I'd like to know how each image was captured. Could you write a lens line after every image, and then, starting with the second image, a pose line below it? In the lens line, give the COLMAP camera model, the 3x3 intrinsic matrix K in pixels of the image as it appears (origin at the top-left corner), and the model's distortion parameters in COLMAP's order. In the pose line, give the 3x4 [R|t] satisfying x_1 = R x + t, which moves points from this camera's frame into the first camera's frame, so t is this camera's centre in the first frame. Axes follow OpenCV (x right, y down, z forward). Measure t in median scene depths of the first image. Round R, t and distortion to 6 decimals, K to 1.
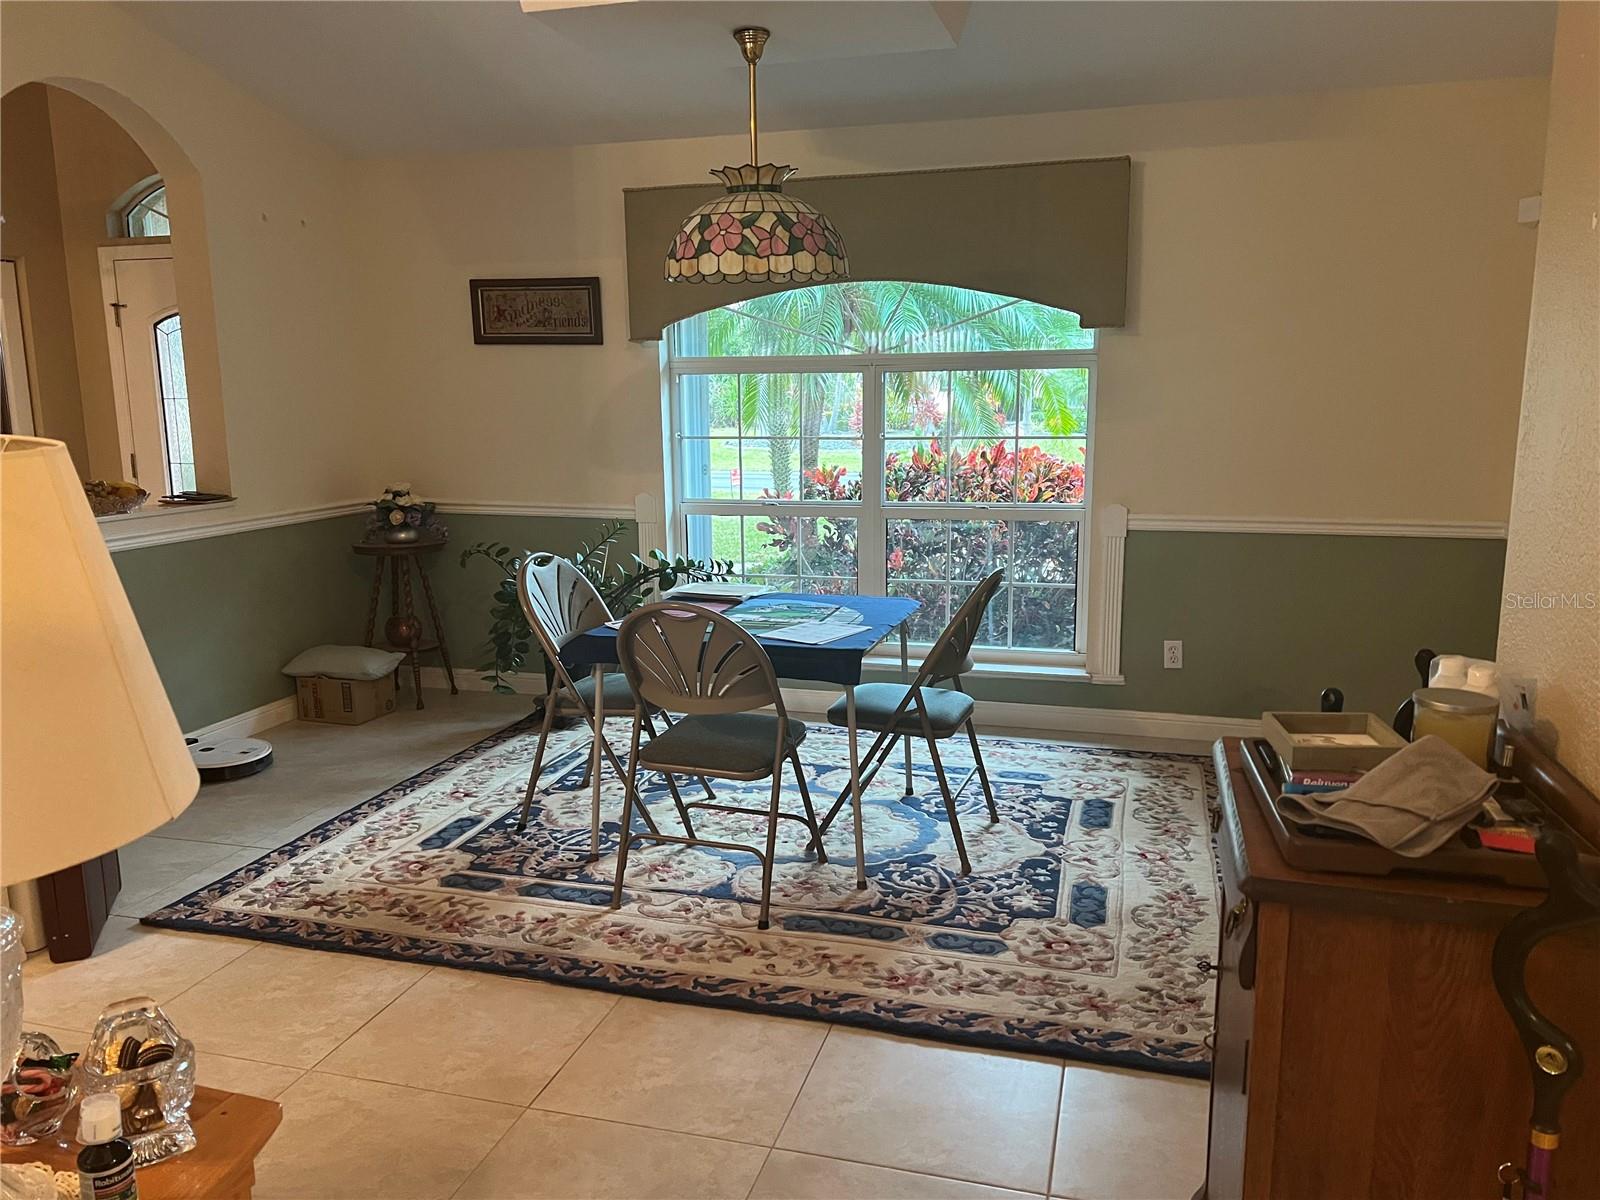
lens RADIAL K [[1196.3, 0, 800.0], [0, 1196.3, 600.0], [0, 0, 1]] dist [0.018580, 0.001989]
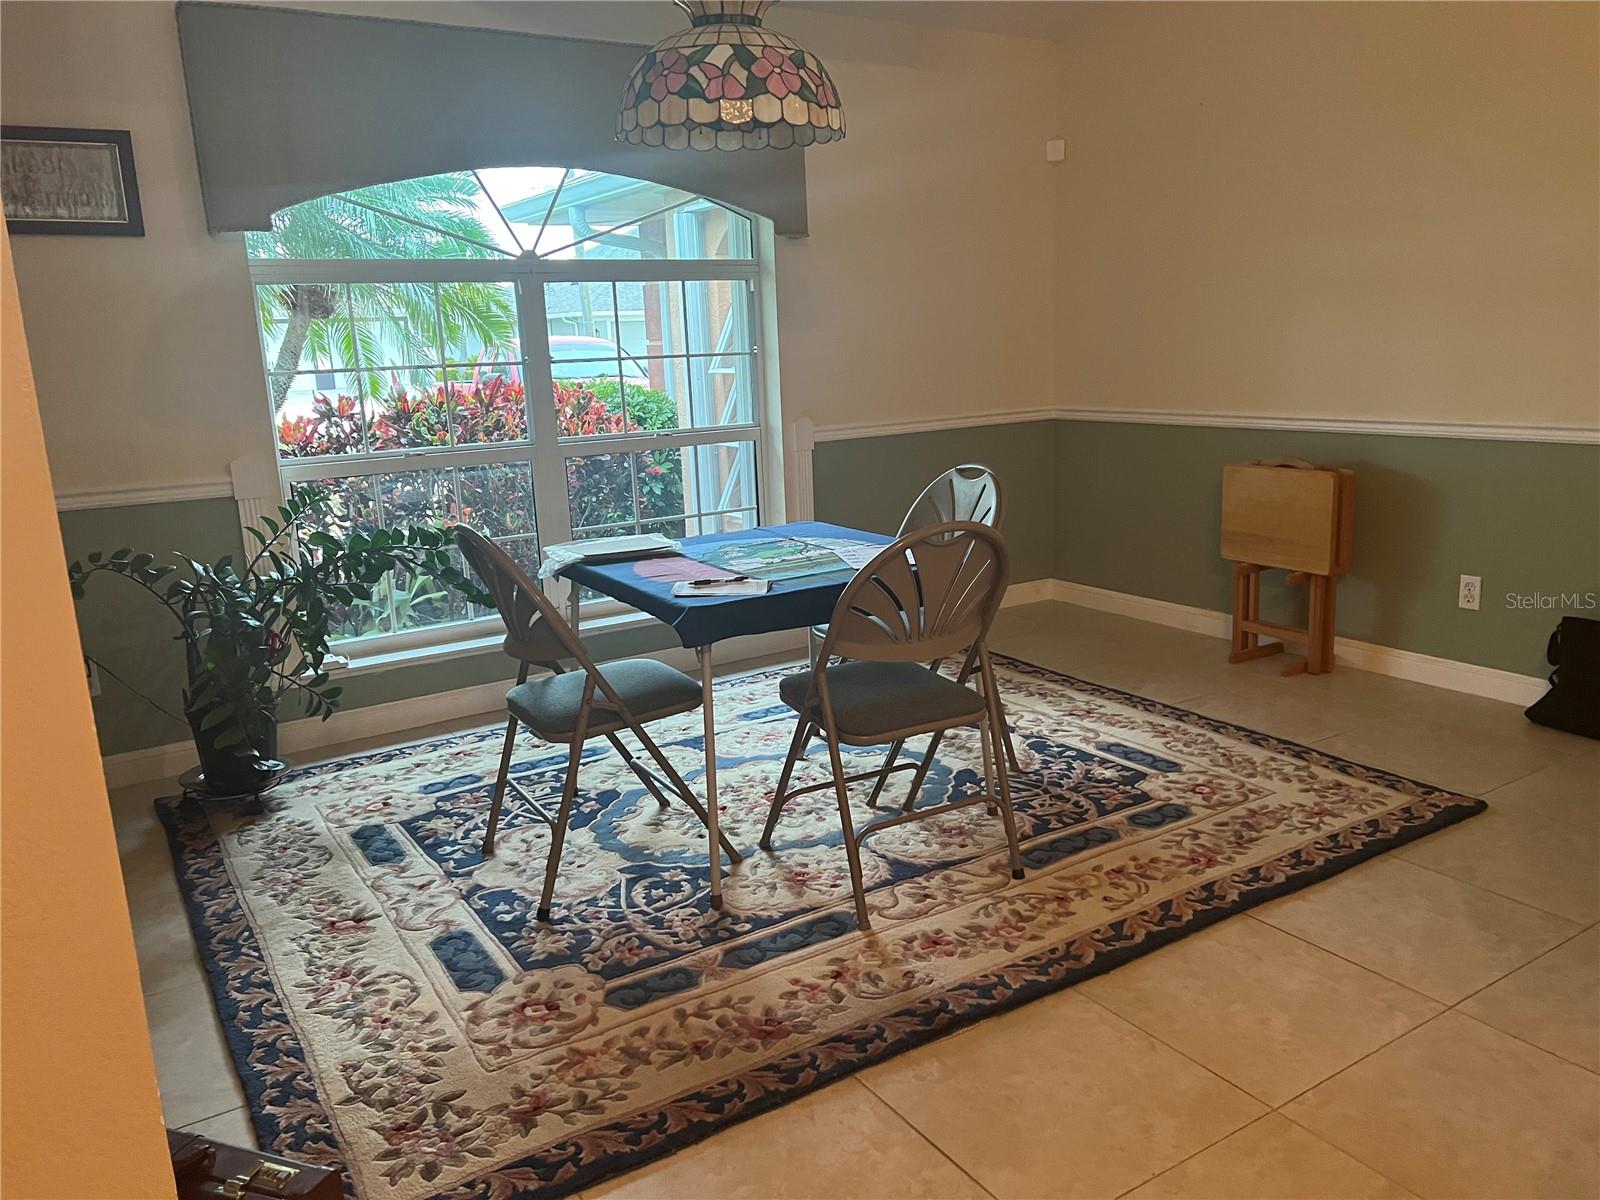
lens RADIAL K [[1224.9, 0, 800.0], [0, 1224.9, 600.0], [0, 0, 1]] dist [0.010631, -0.000735]
pose [[0.670523, -0.185885, 0.718224, -0.690829], [0.169444, 0.980885, 0.095674, -0.034702], [-0.722279, 0.057547, 0.689203, 0.452687]]
